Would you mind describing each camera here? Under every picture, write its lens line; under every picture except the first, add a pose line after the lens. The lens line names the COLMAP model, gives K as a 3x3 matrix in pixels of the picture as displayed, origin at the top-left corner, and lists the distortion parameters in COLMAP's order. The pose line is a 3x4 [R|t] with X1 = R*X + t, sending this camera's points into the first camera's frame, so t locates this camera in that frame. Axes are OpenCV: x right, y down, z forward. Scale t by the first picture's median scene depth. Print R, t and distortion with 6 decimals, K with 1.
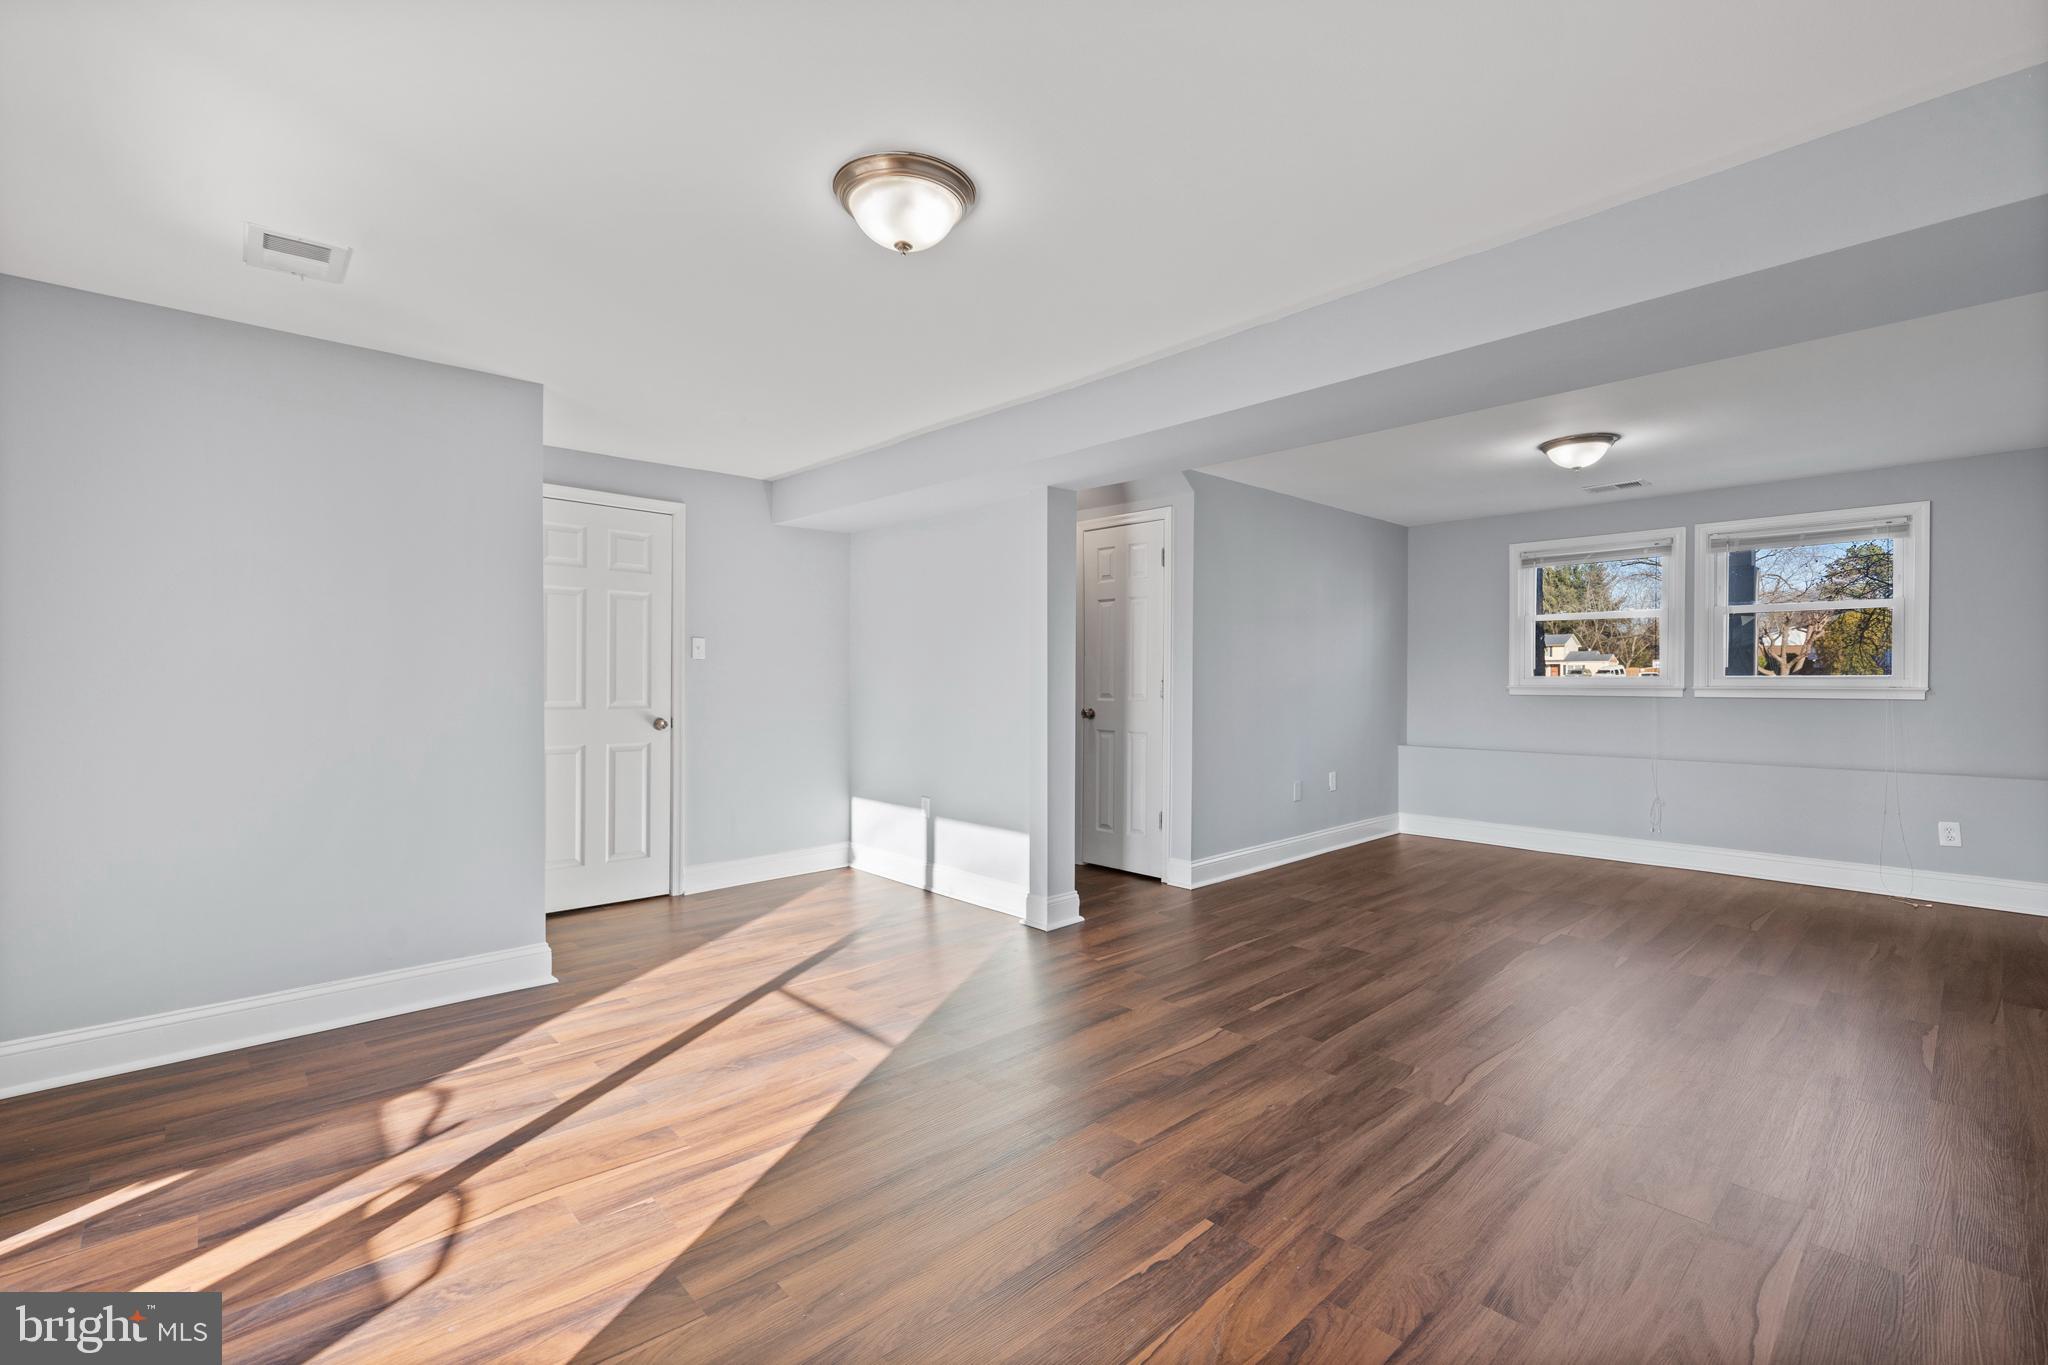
lens RADIAL K [[896.5, 0, 1021.8], [0, 896.5, 682.5], [0, 0, 1]] dist [-0.000786, -0.000152]
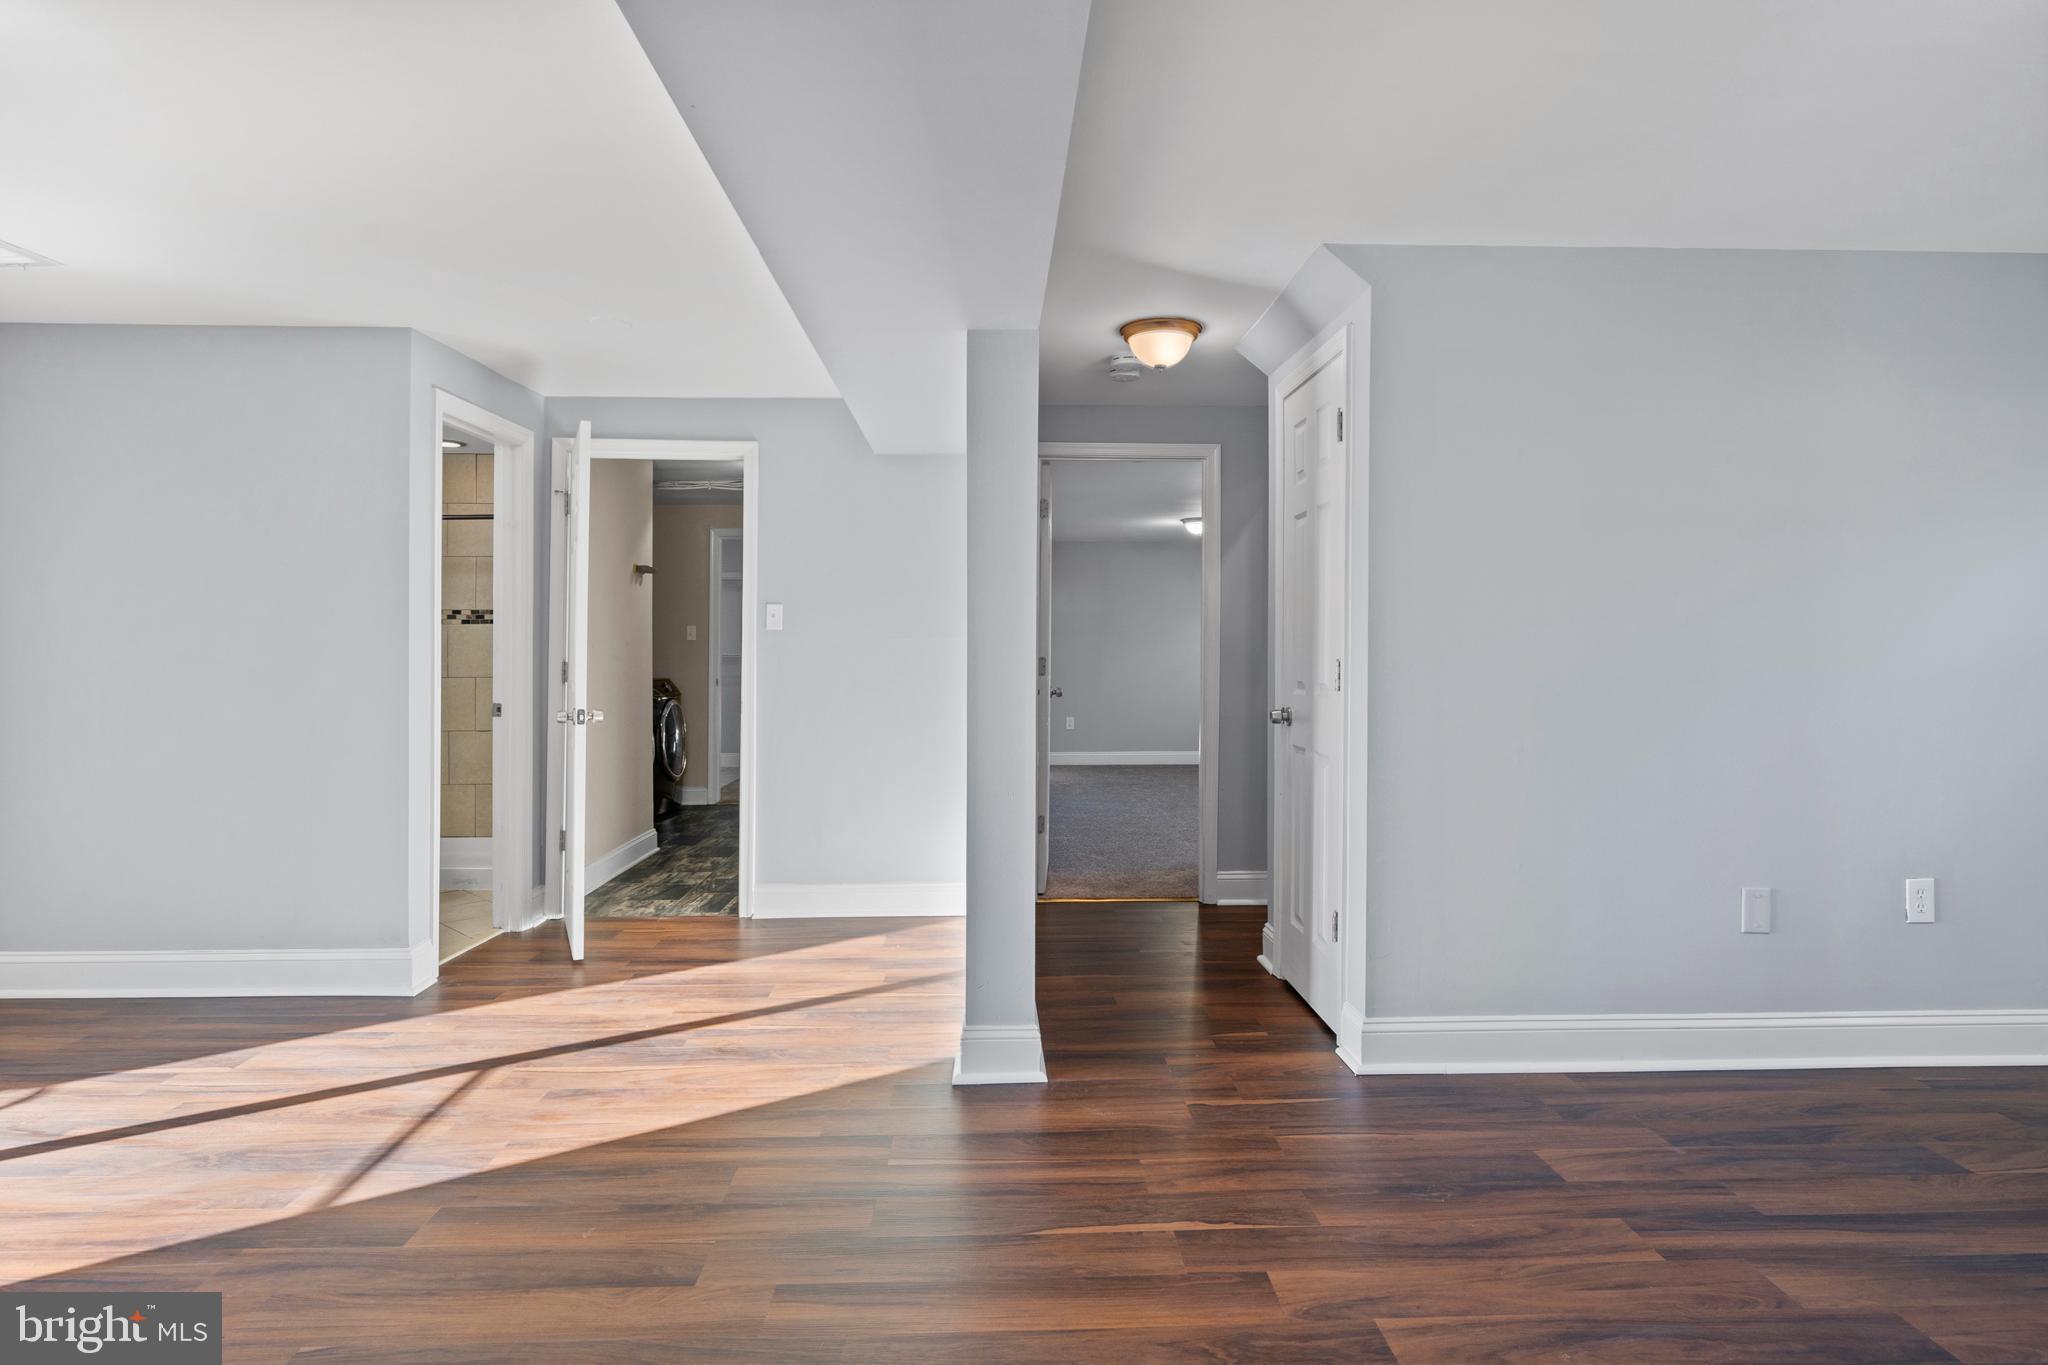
lens RADIAL K [[1053.3, 0, 1028.1], [0, 1053.3, 646.2], [0, 0, 1]] dist [0.004810, -0.001798]
pose [[0.751165, -0.004094, -0.660101, 0.566389], [-0.004137, 0.999932, -0.010909, -0.002460], [0.660101, 0.010925, 0.751097, 0.551995]]
